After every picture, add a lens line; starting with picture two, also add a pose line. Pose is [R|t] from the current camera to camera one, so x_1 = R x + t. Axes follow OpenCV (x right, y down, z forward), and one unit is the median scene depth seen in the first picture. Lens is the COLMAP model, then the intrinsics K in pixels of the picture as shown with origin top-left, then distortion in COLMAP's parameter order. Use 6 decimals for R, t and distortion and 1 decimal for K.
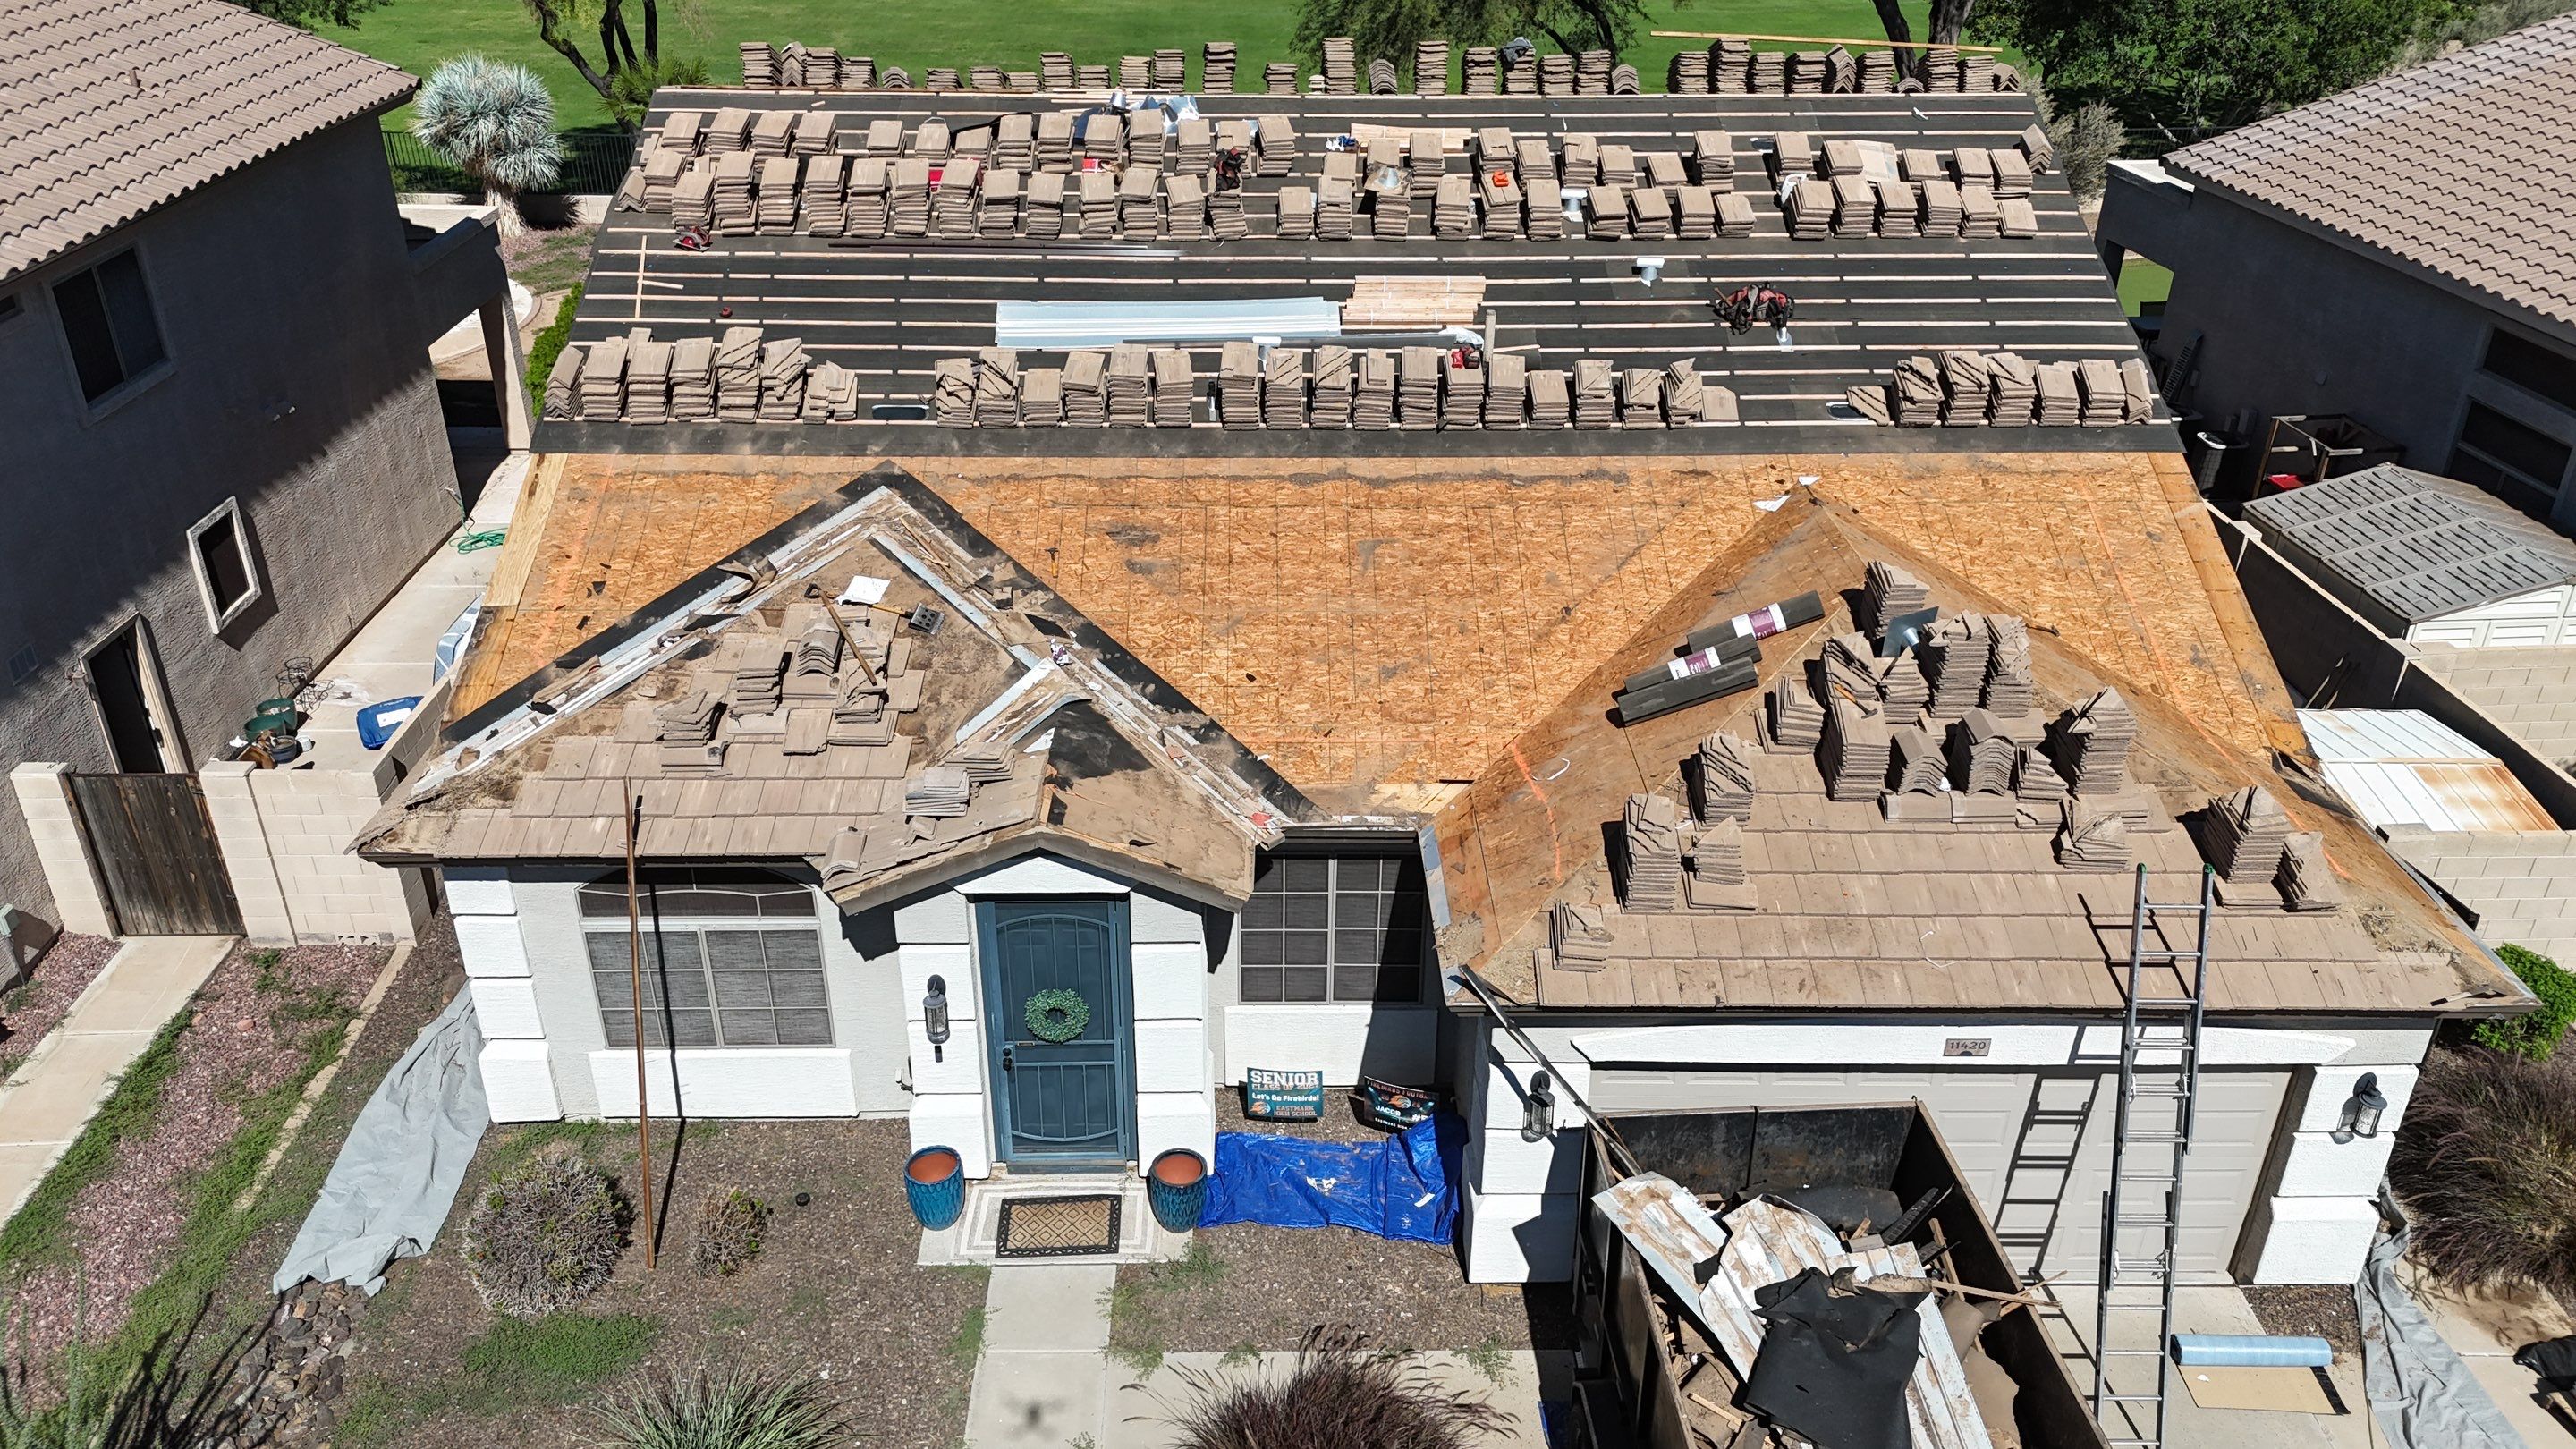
lens RADIAL K [[1900.7, 0, 1288.0], [0, 1900.7, 724.5], [0, 0, 1]] dist [0.094855, -0.111367]
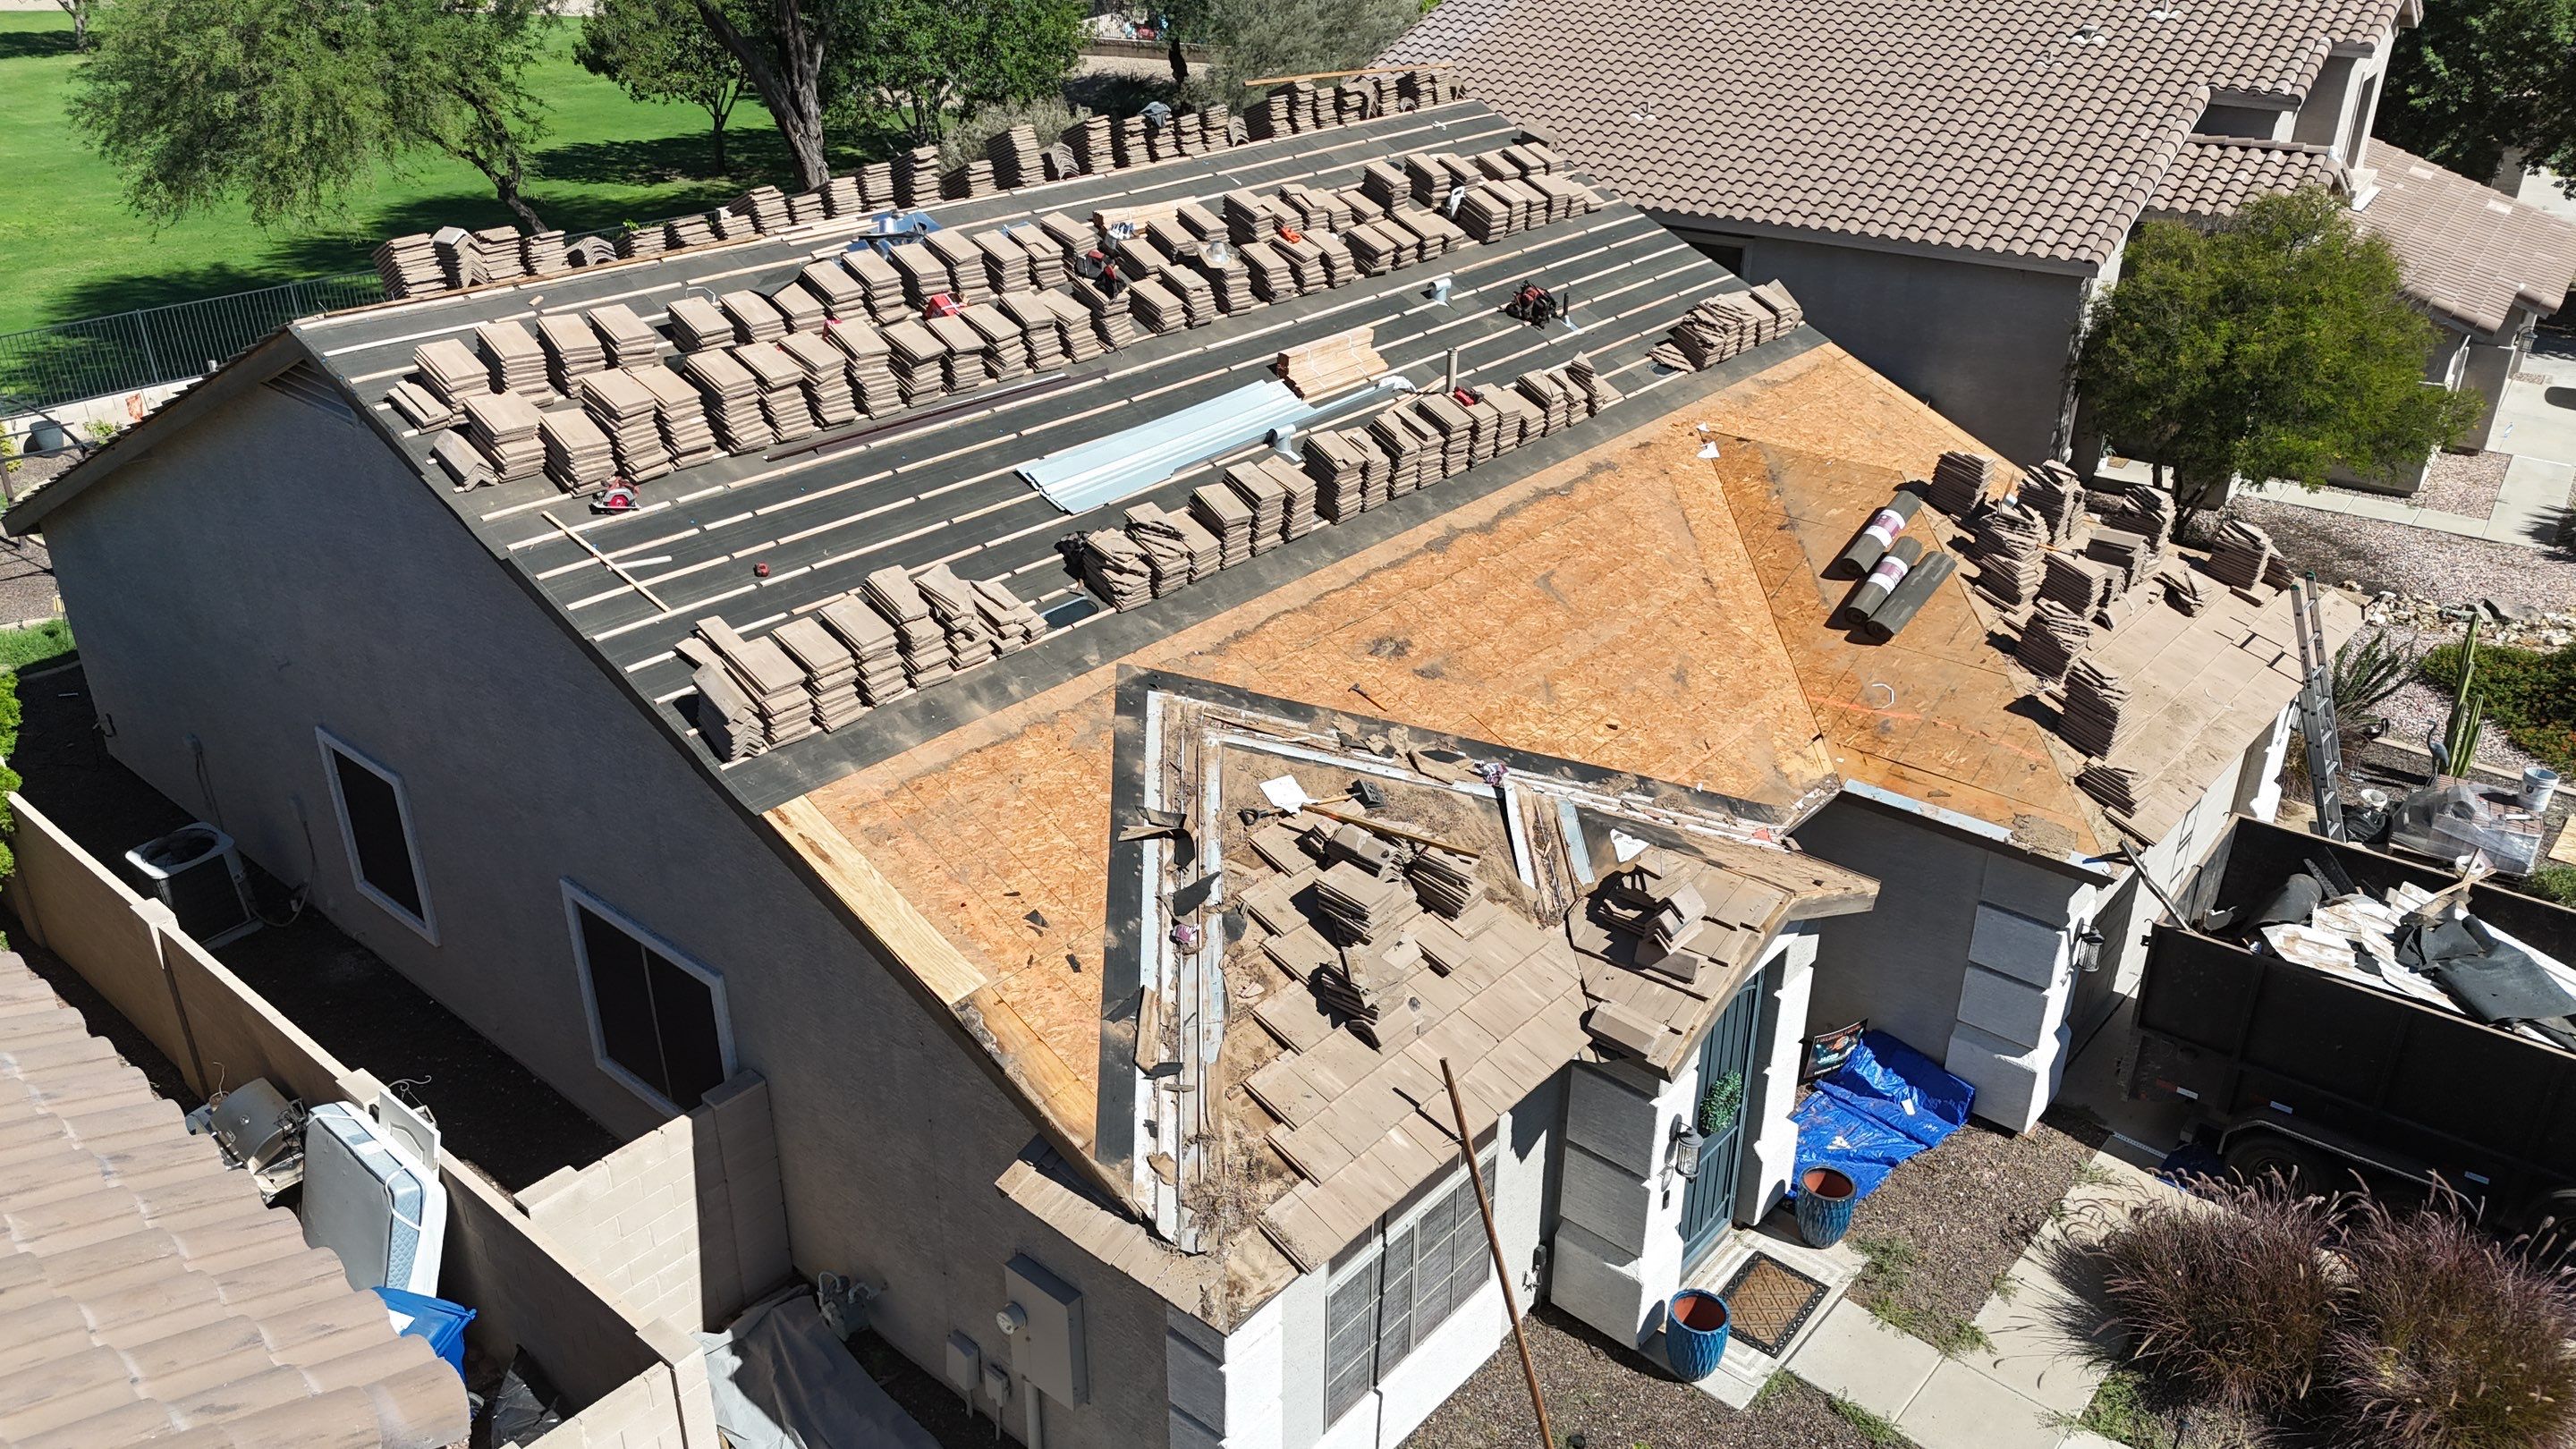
lens RADIAL K [[1900.7, 0, 1288.0], [0, 1900.7, 724.5], [0, 0, 1]] dist [0.094855, -0.111367]
pose [[0.665620, -0.338431, 0.665142, -0.672150], [0.354854, 0.927590, 0.116858, -0.171519], [-0.656527, 0.158245, 0.737516, 0.314932]]
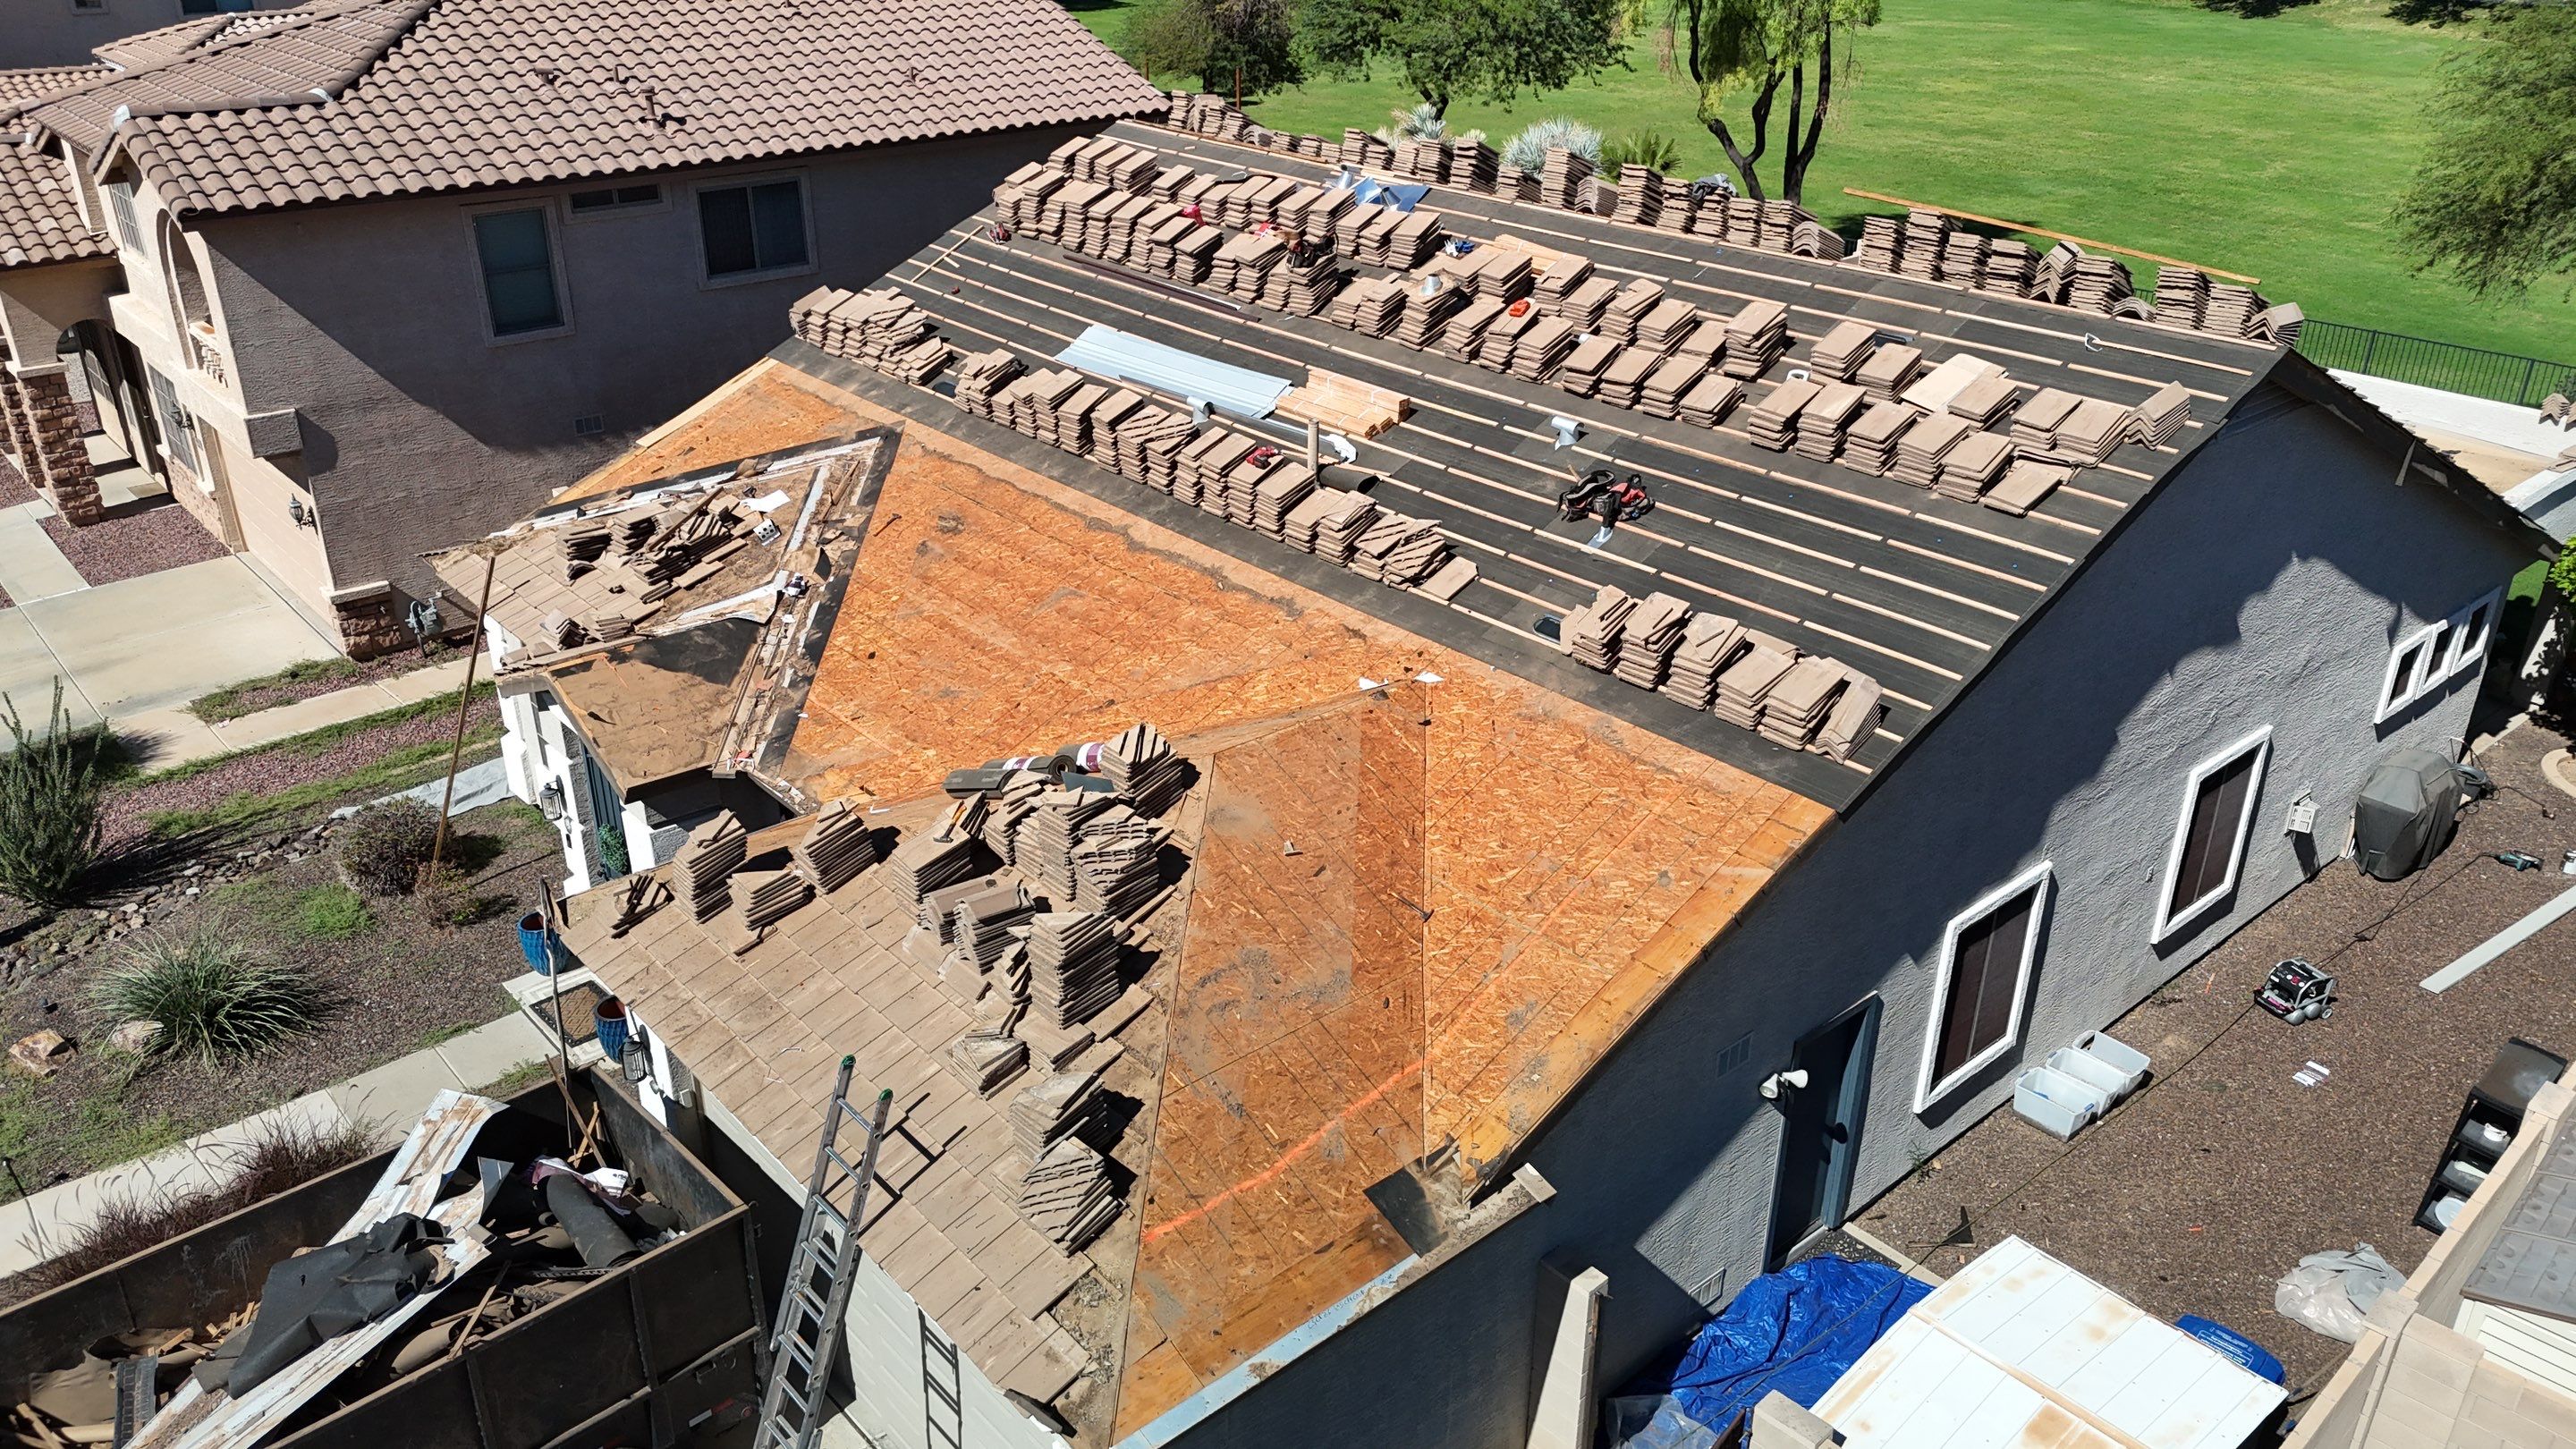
lens RADIAL K [[1900.7, 0, 1288.0], [0, 1900.7, 724.5], [0, 0, 1]] dist [0.094855, -0.111367]
pose [[0.647376, 0.330959, -0.686564, 0.769599], [-0.361925, 0.926249, 0.105232, -0.162248], [0.670756, 0.180360, 0.719414, 0.311440]]
